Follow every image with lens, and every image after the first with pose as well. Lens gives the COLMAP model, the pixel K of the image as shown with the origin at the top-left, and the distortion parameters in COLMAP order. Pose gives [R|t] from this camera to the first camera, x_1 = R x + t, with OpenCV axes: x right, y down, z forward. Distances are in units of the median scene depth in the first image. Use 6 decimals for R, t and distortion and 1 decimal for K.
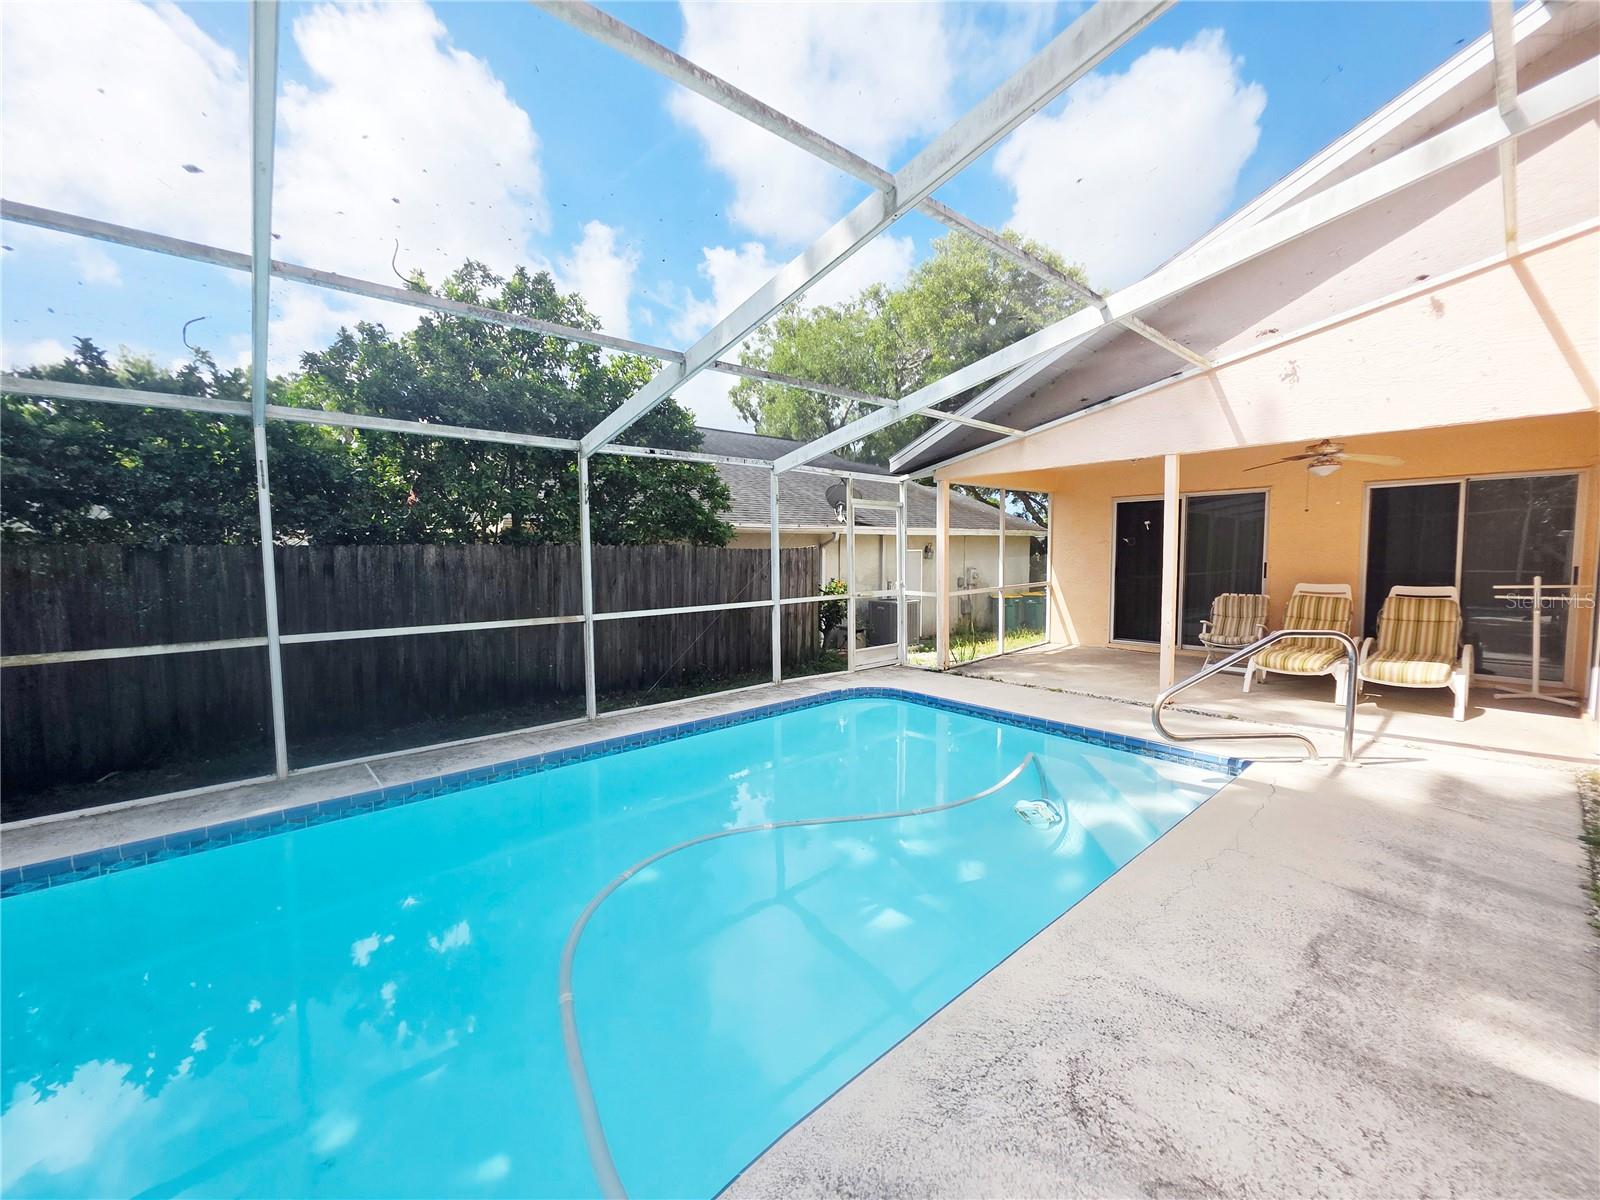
lens RADIAL K [[641.2, 0, 809.8], [0, 641.2, 597.4], [0, 0, 1]] dist [0.009670, 0.000449]
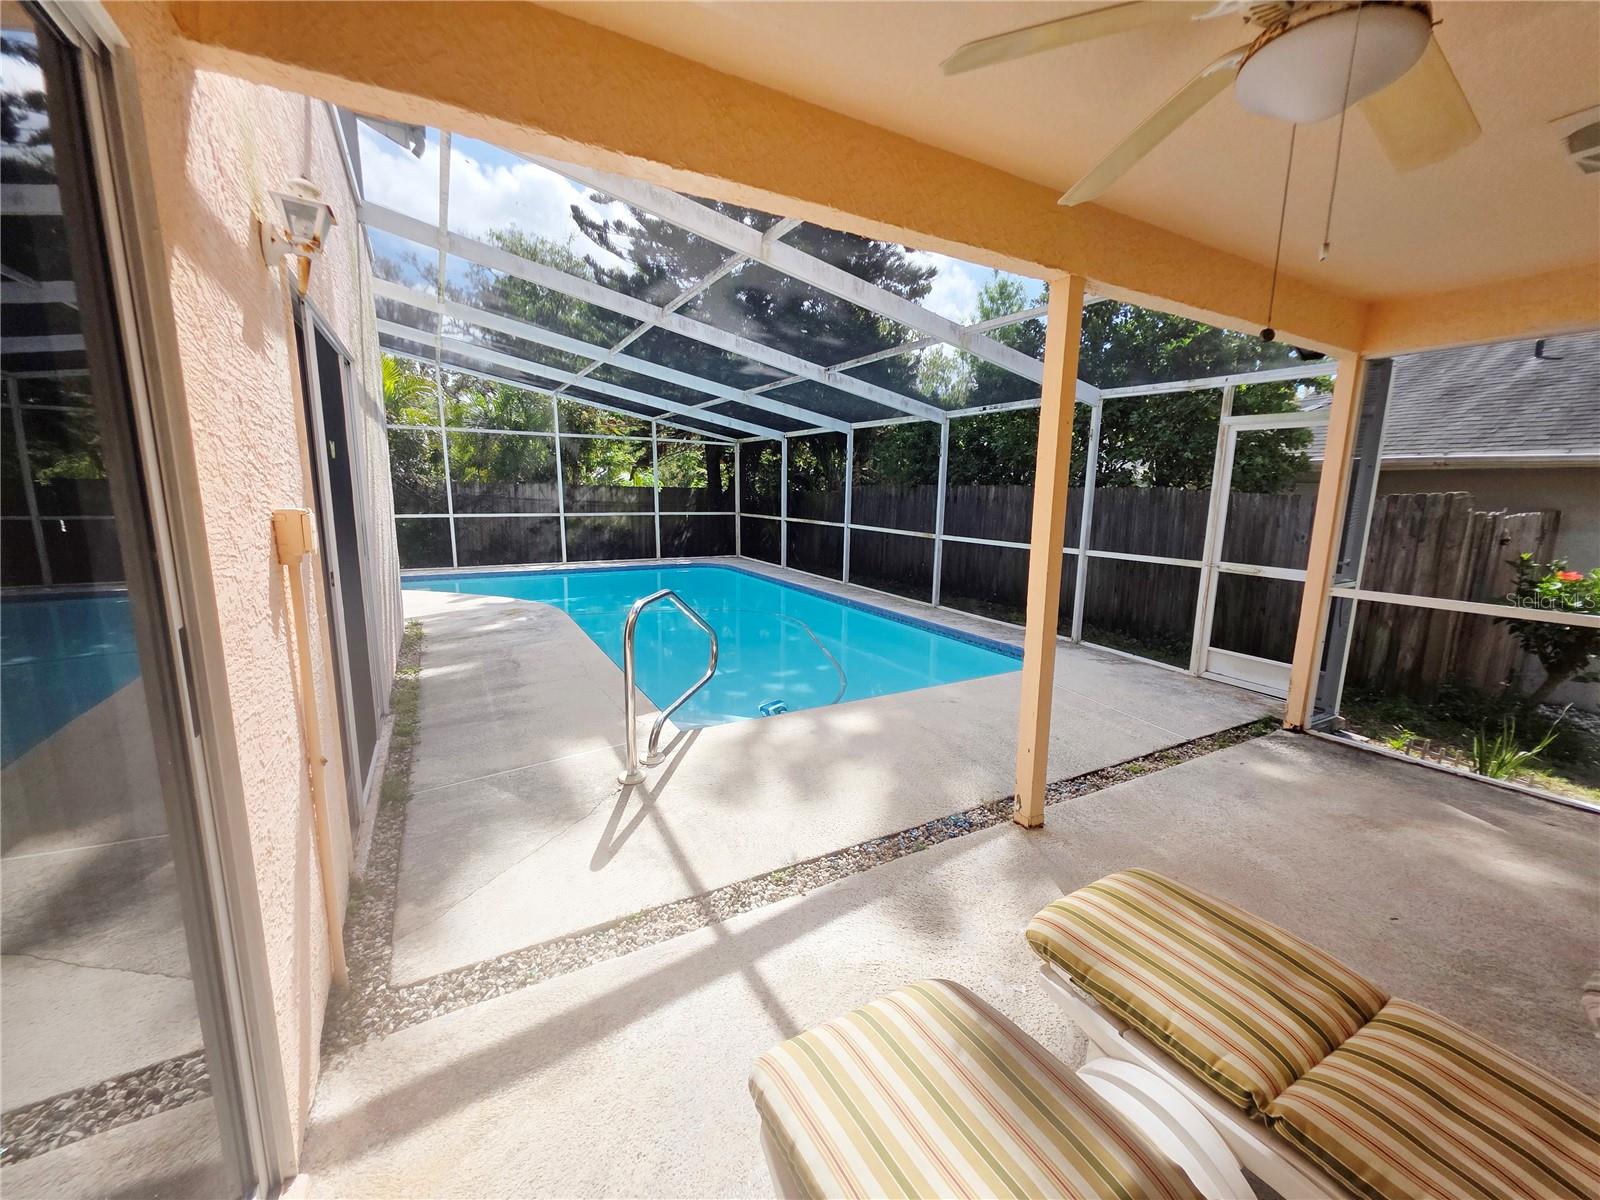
lens RADIAL K [[641.2, 0, 808.2], [0, 641.2, 596.3], [0, 0, 1]] dist [0.009670, 0.000449]
pose [[-0.205802, 0.165148, -0.964558, 1.224597], [-0.093024, 0.977892, 0.187279, -0.085965], [0.974162, 0.128269, -0.185889, 1.083146]]
